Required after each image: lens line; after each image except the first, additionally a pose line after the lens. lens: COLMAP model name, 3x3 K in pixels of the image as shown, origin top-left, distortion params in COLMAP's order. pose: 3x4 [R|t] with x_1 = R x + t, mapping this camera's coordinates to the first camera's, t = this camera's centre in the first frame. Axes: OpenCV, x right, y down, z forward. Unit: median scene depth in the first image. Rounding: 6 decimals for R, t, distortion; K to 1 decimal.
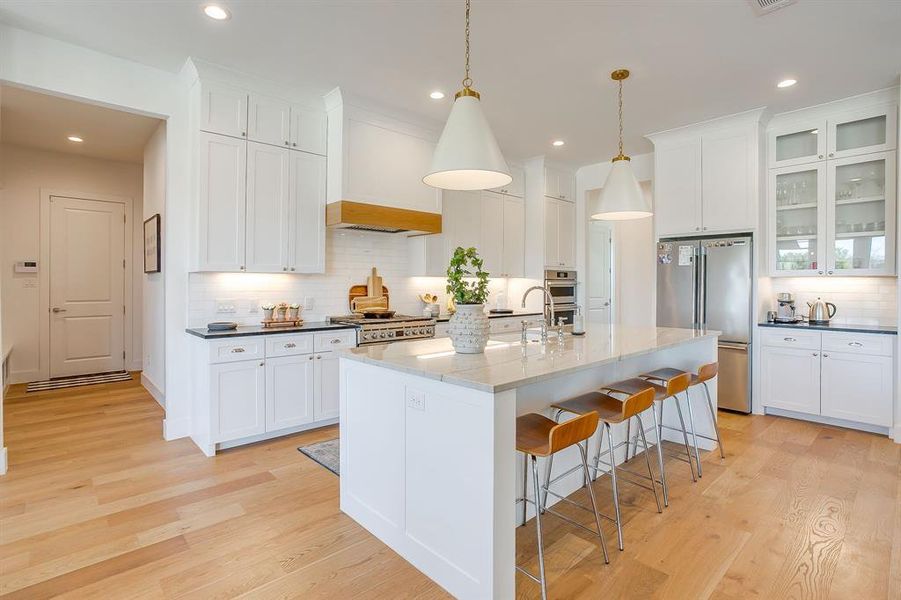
lens RADIAL K [[450.5, 0, 440.7], [0, 450.5, 283.1], [0, 0, 1]] dist [-0.045534, 0.026080]
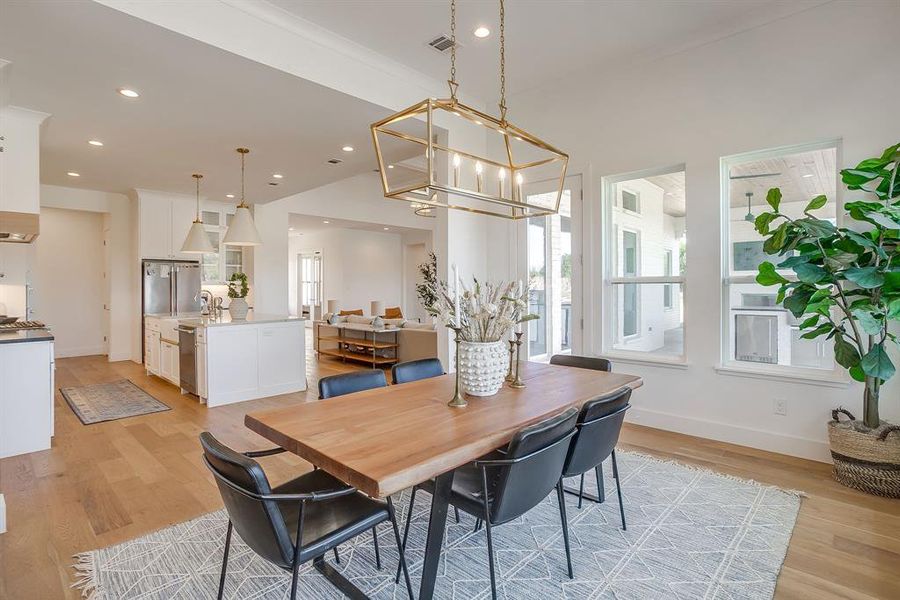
lens RADIAL K [[450.0, 0, 440.2], [0, 450.0, 283.1], [0, 0, 1]] dist [-0.045534, 0.026080]
pose [[-0.049266, 0.000935, 0.998785, -2.835095], [0.002876, 0.999996, -0.000794, -0.032117], [-0.998782, 0.002834, -0.049269, 0.127919]]
